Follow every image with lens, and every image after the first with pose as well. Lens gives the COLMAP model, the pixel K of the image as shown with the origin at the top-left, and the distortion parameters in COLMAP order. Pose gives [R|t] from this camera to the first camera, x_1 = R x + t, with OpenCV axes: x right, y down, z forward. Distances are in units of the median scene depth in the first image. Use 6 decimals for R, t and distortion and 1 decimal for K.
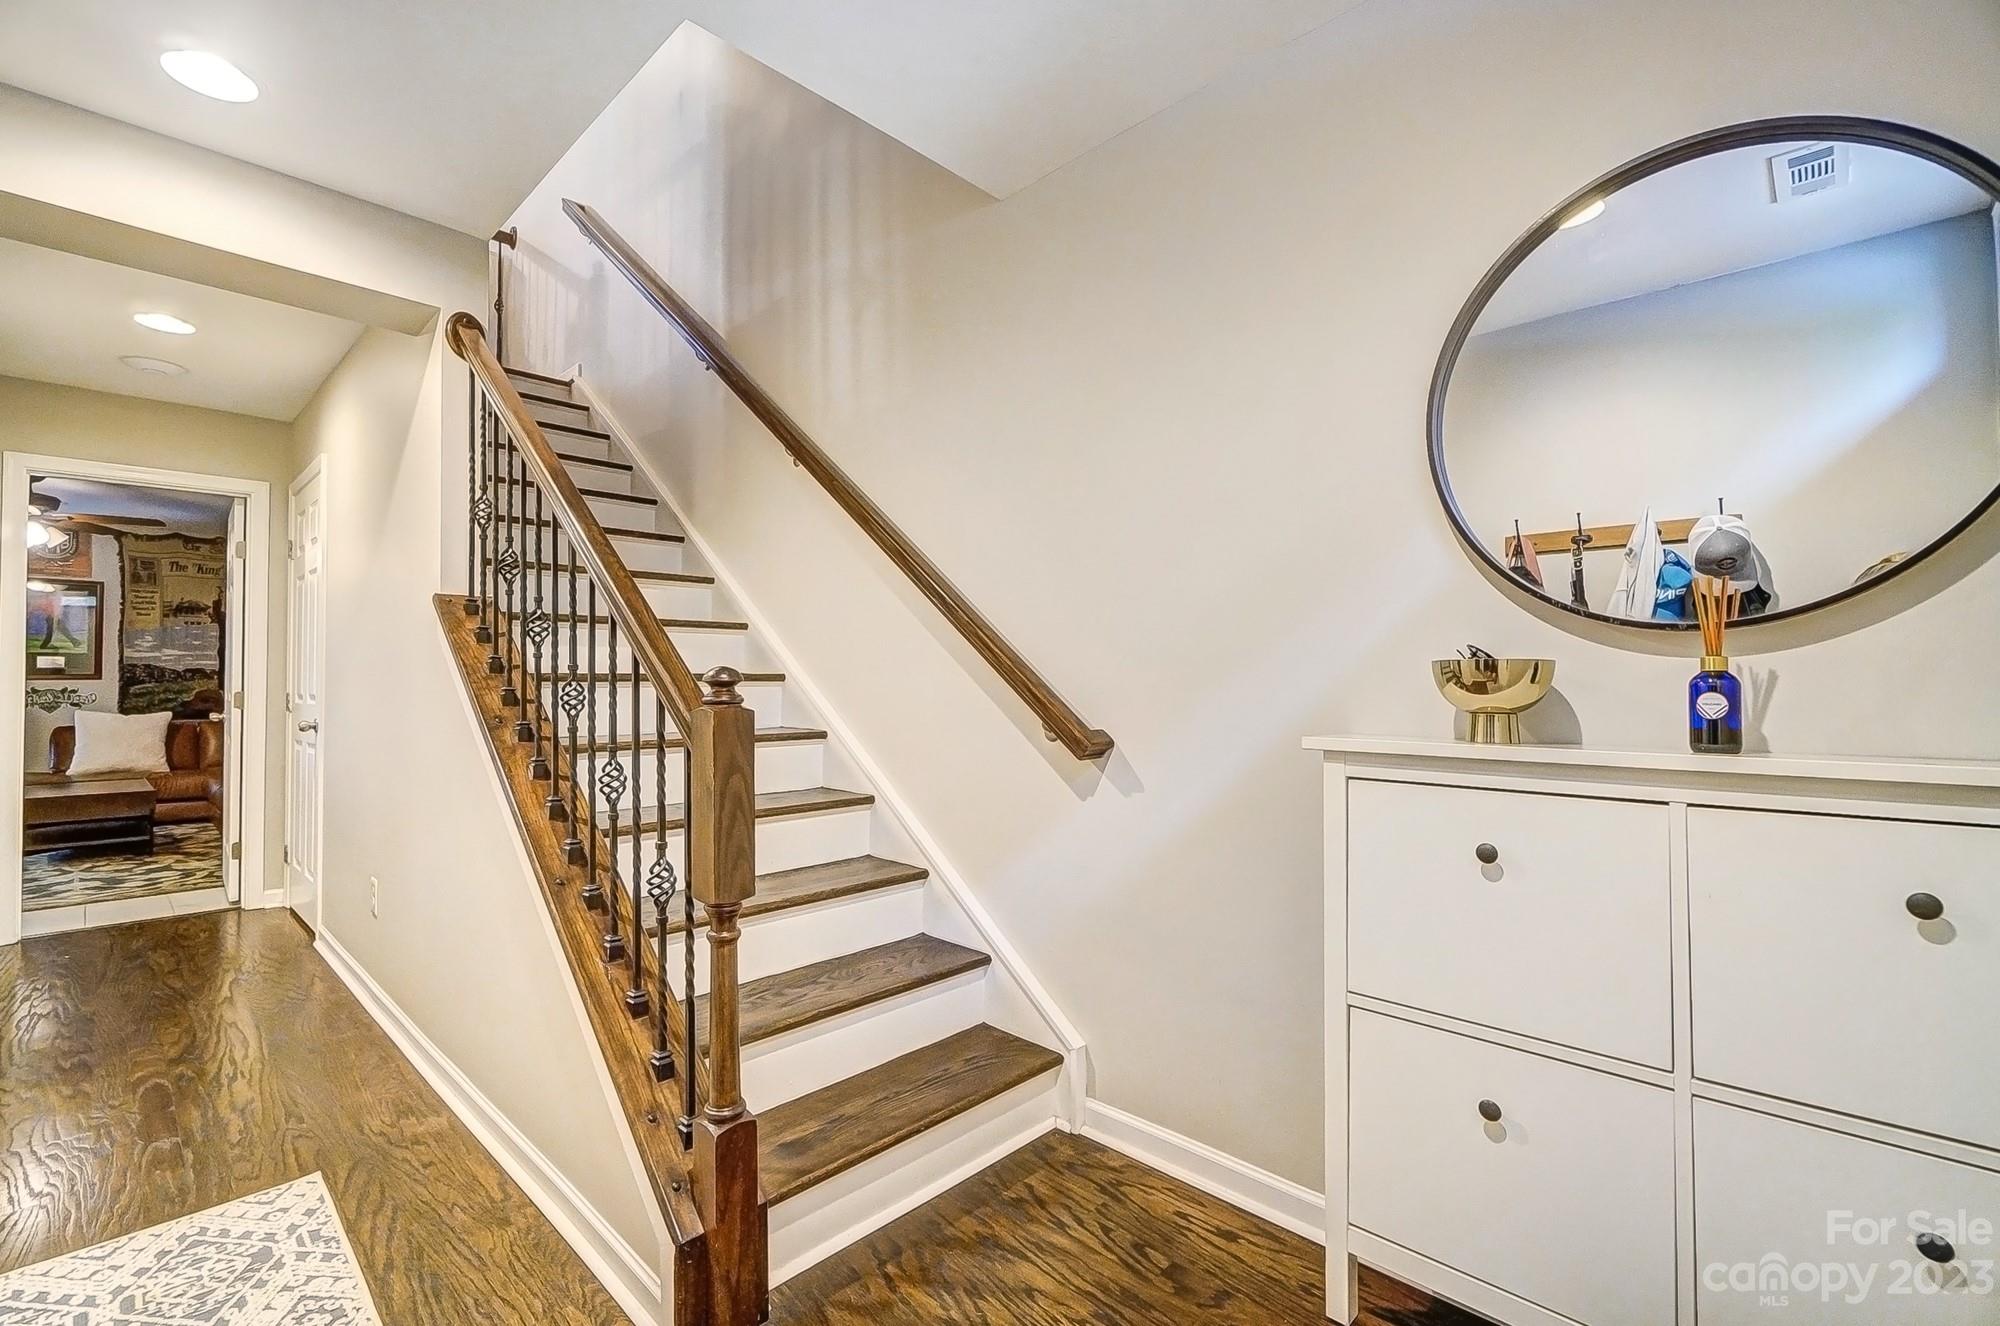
lens RADIAL K [[890.4, 0, 991.5], [0, 890.4, 658.1], [0, 0, 1]] dist [-0.065686, 0.026218]
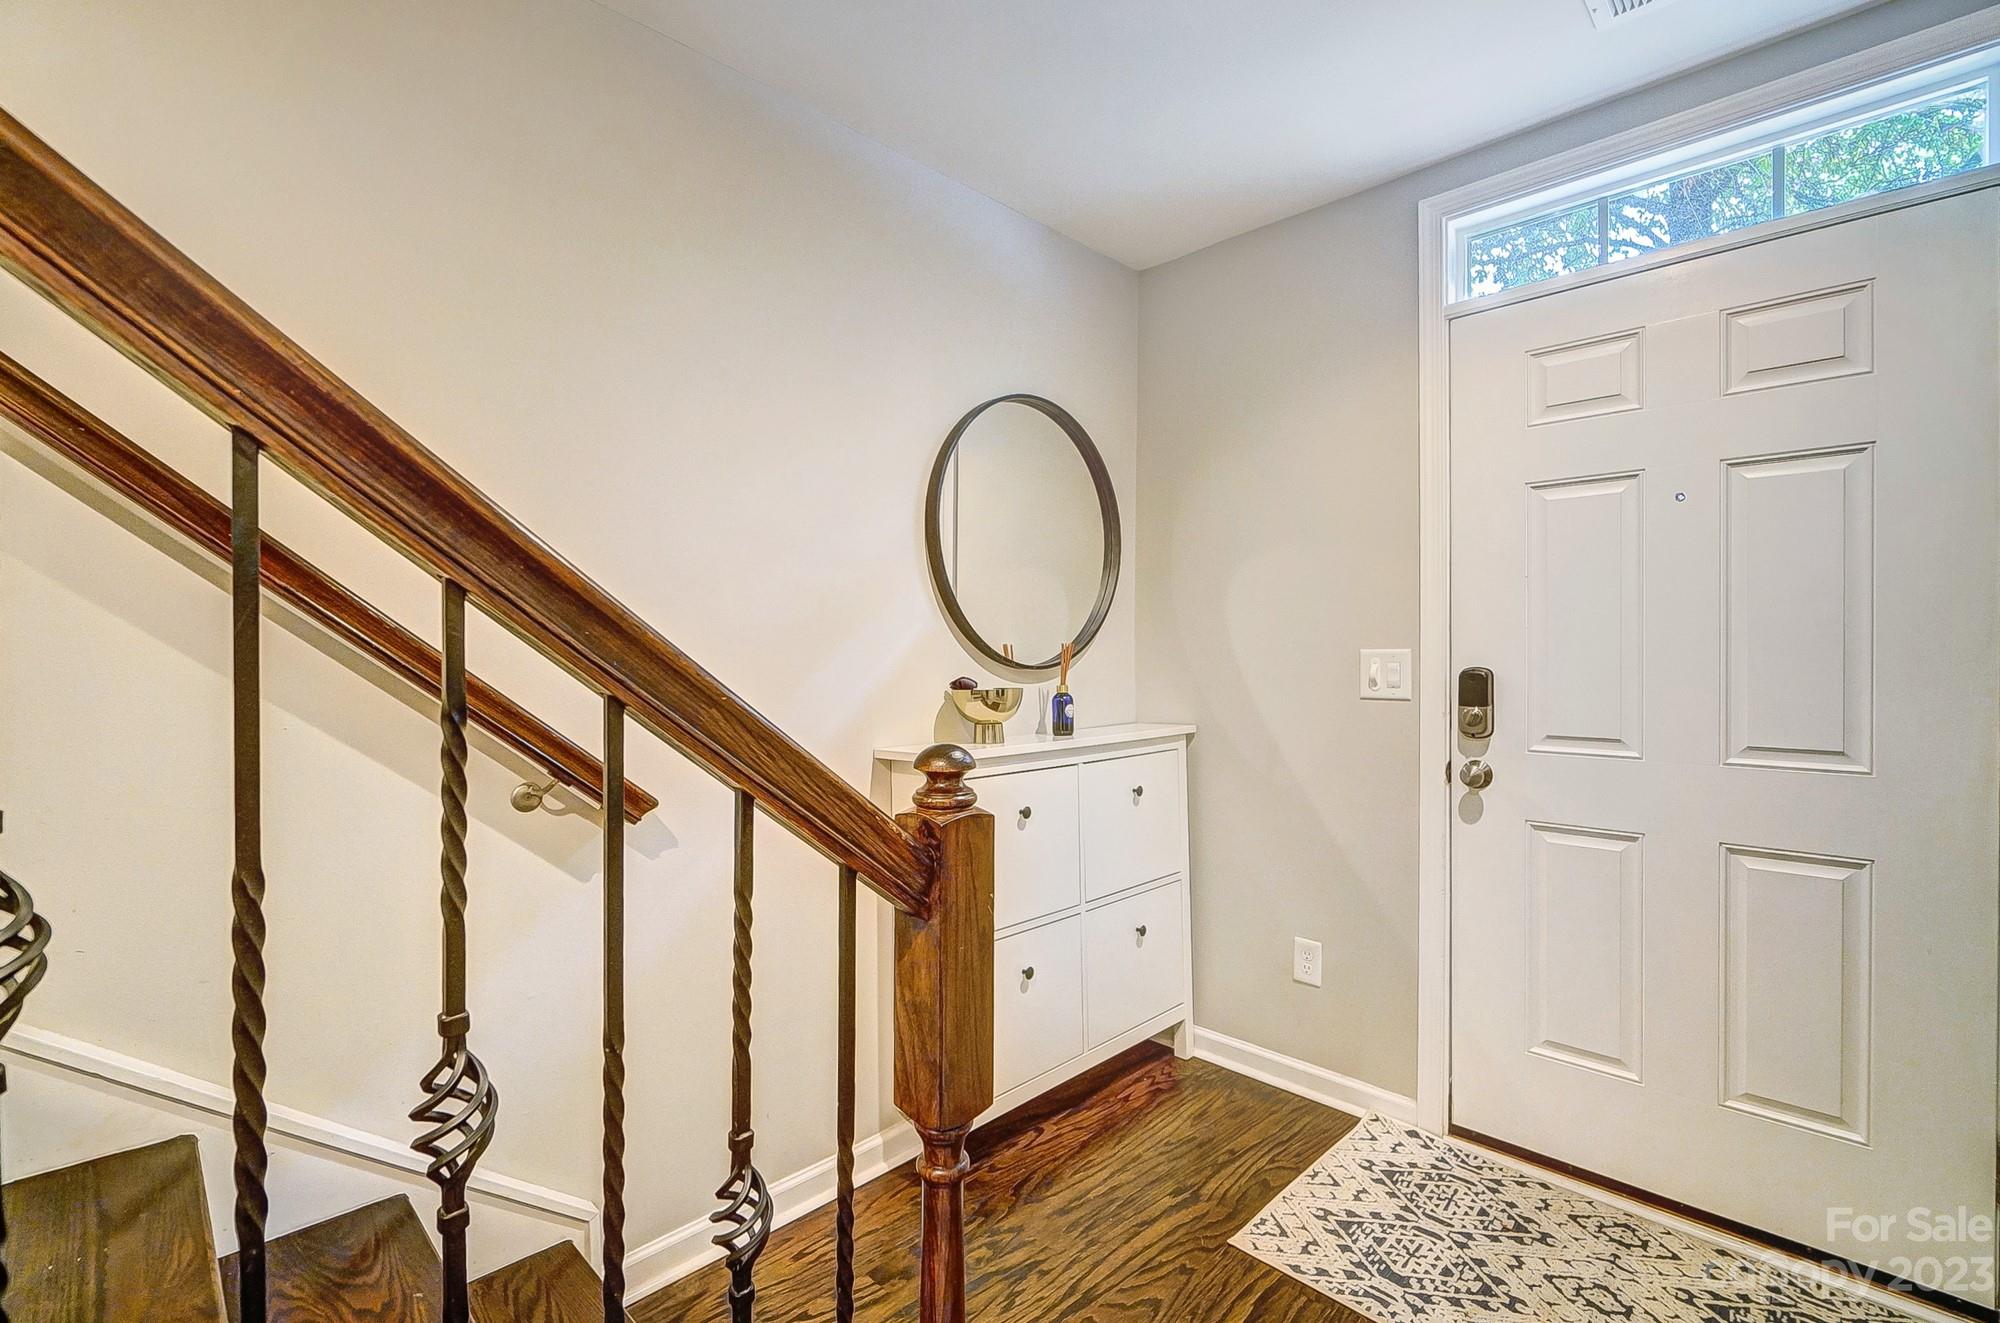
lens RADIAL K [[890.4, 0, 991.5], [0, 890.4, 656.6], [0, 0, 1]] dist [-0.065686, 0.026218]
pose [[0.013495, -0.007545, 0.999880, -0.984798], [-0.015068, 0.999856, 0.007748, -0.066103], [-0.999795, -0.015170, 0.013379, 0.984535]]
